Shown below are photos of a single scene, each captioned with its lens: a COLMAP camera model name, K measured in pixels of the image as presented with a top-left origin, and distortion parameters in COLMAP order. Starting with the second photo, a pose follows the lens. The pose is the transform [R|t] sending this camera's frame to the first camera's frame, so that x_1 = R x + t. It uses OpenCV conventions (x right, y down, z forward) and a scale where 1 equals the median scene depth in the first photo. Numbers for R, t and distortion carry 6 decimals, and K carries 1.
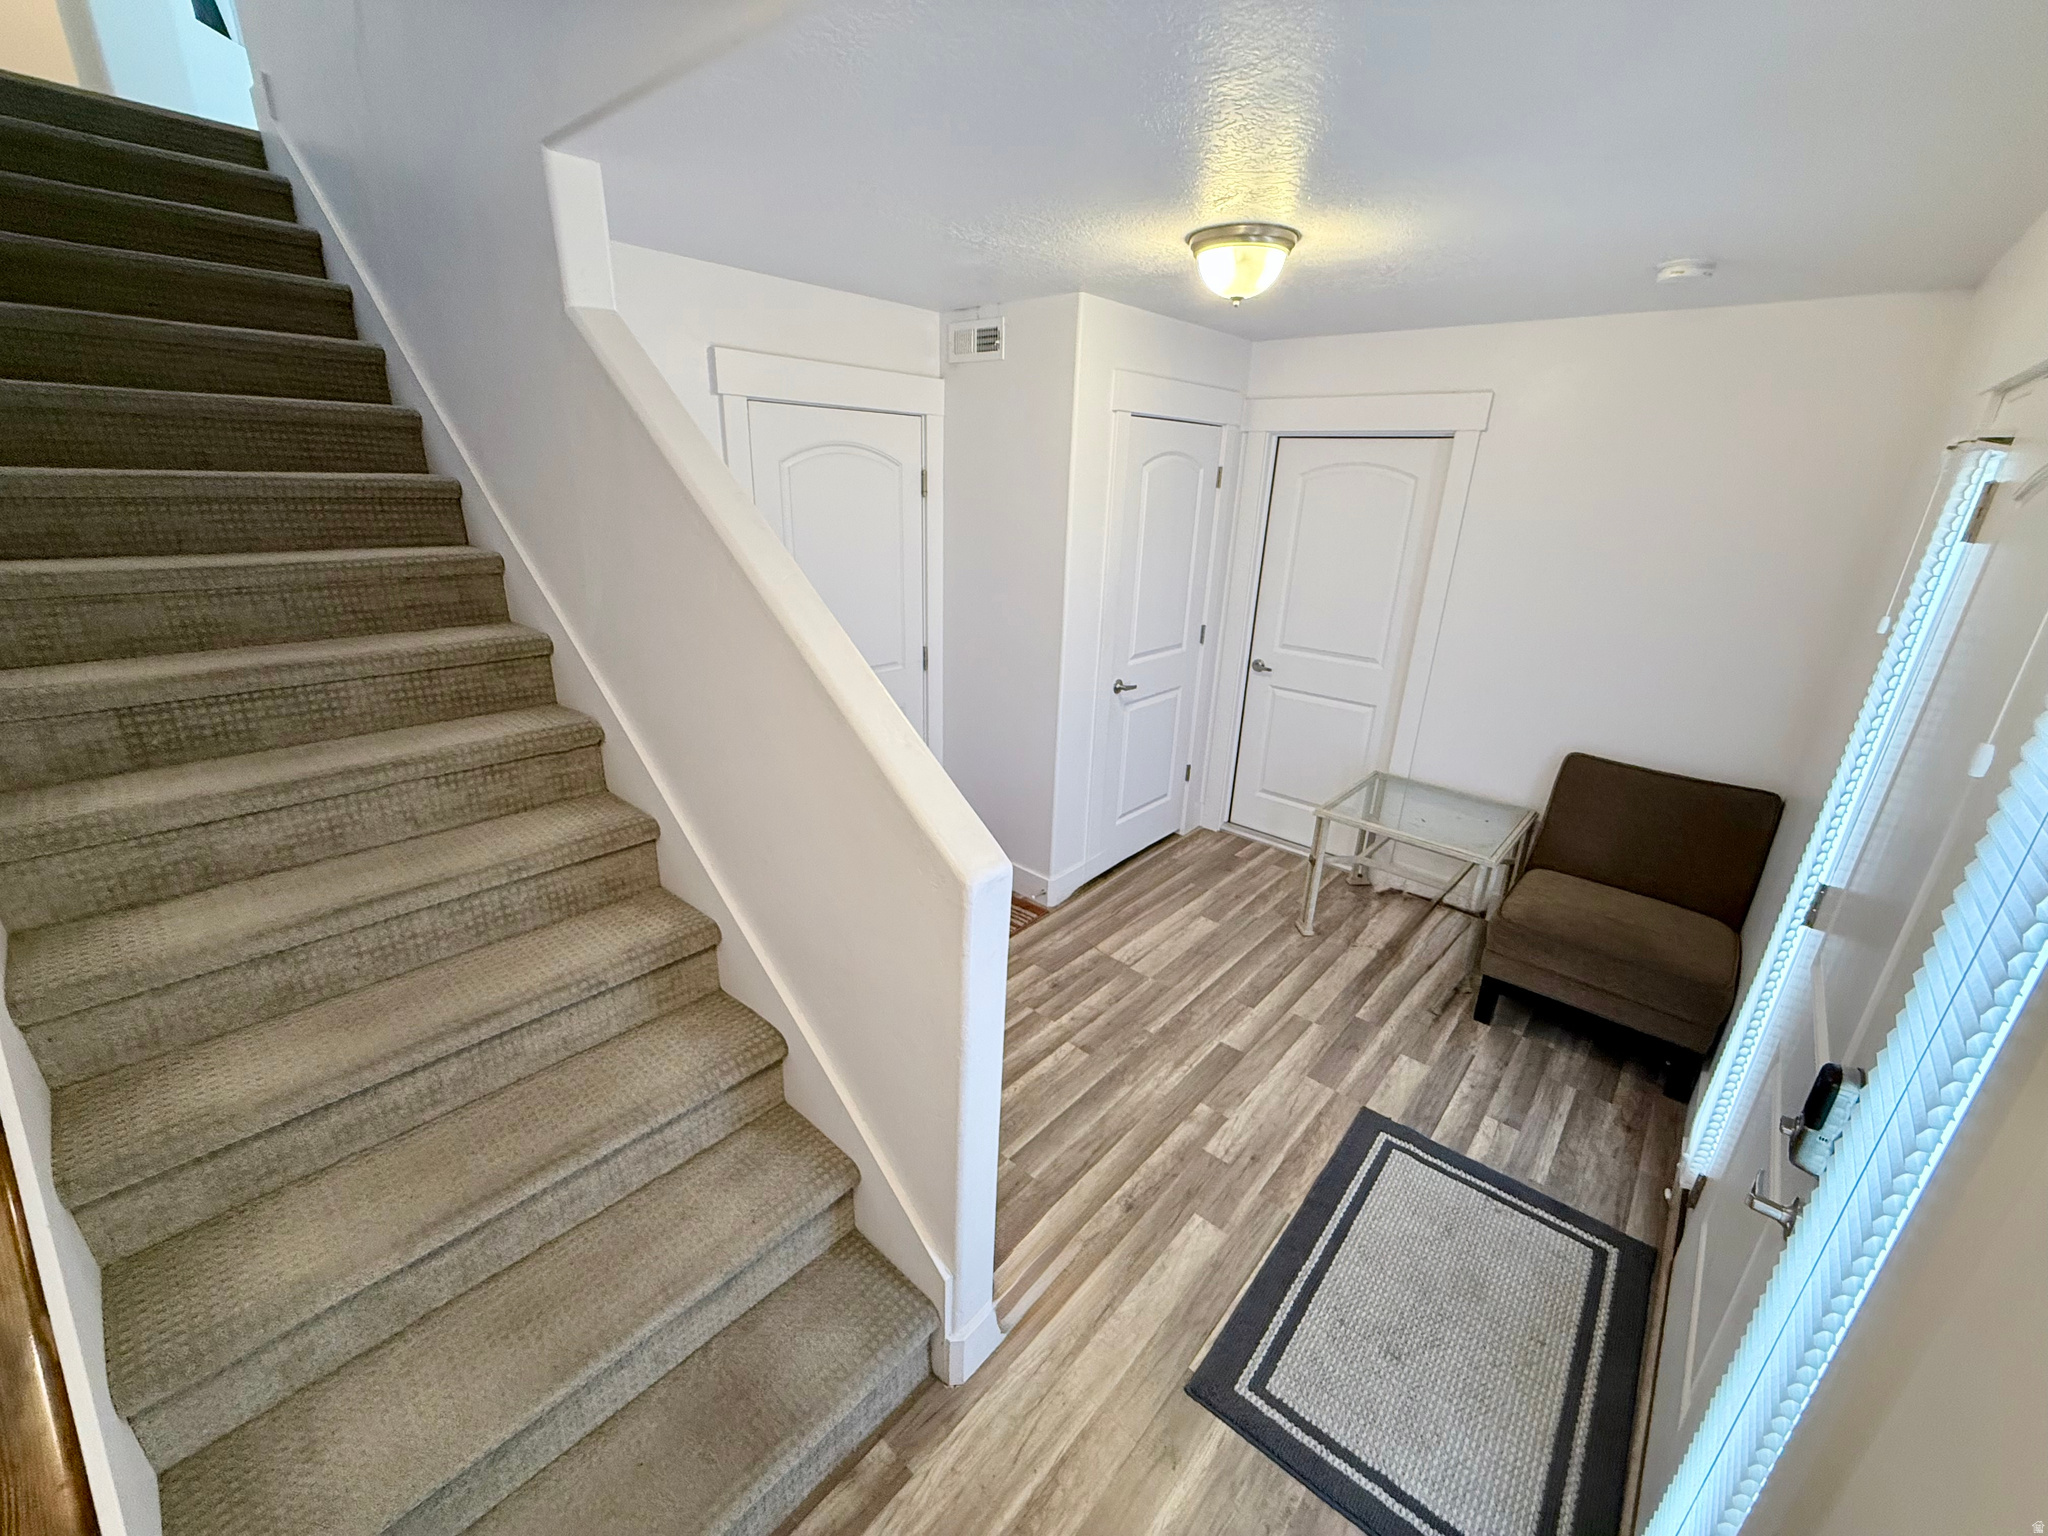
lens RADIAL K [[816.3, 0, 1018.0], [0, 816.3, 766.5], [0, 0, 1]] dist [0.000031, -0.000180]
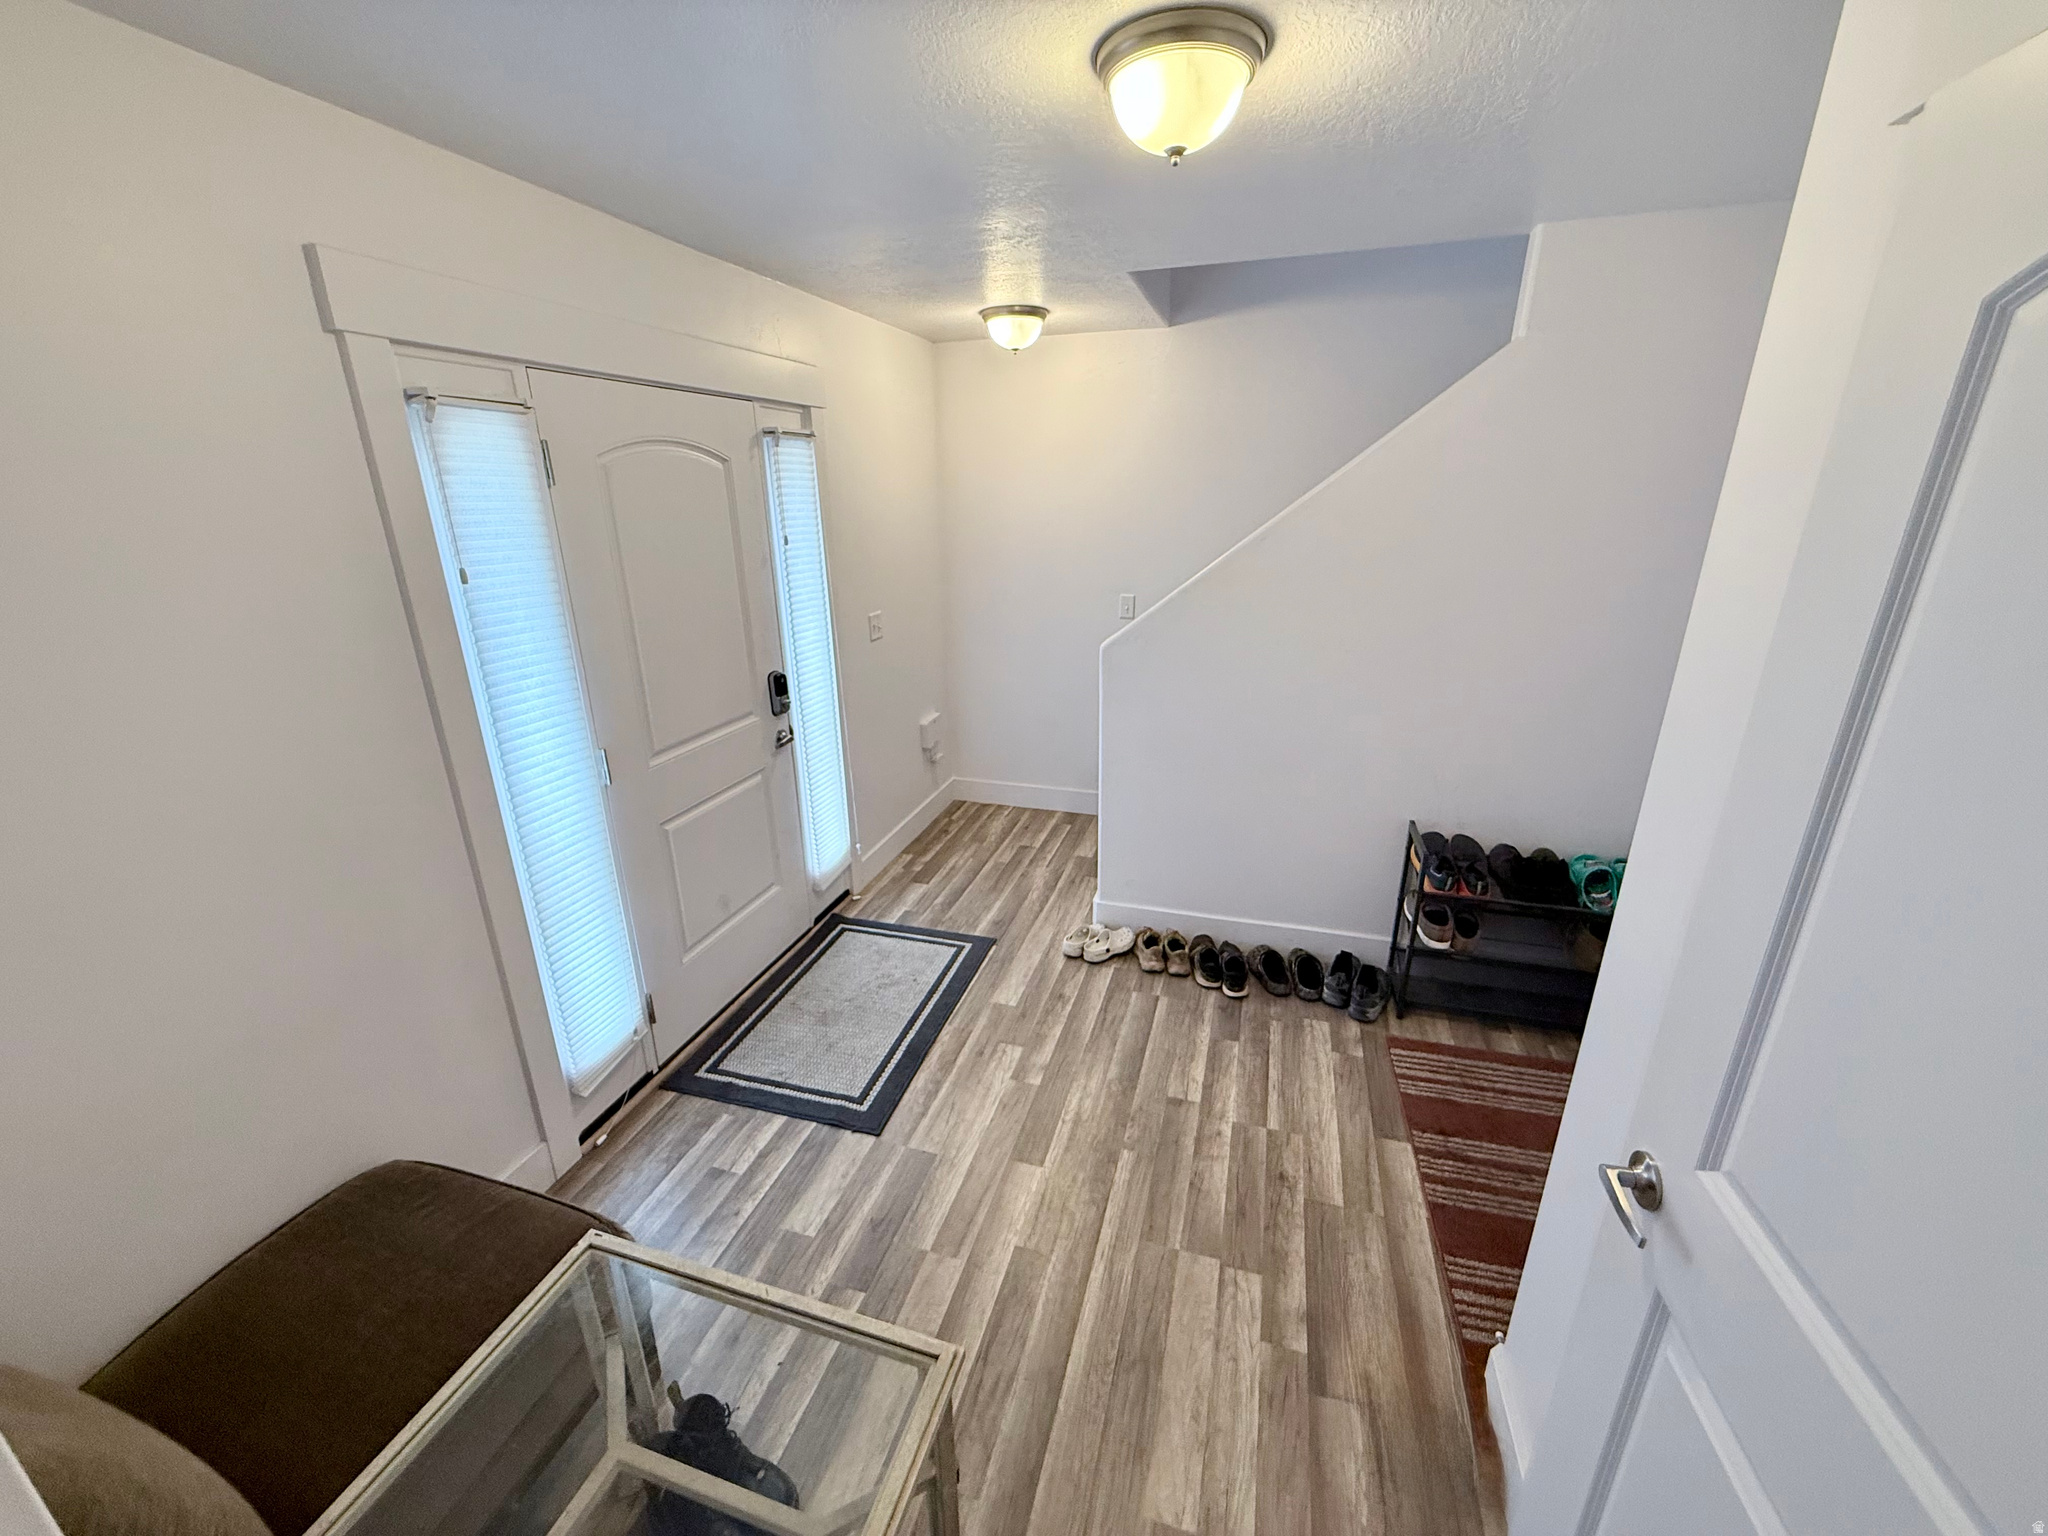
lens RADIAL K [[816.3, 0, 1018.0], [0, 816.3, 766.5], [0, 0, 1]] dist [0.000031, -0.000180]
pose [[-0.911749, 0.116431, -0.393901, 0.596250], [-0.151007, 0.796811, 0.585055, -0.474467], [0.381983, 0.592905, -0.708910, 1.470894]]
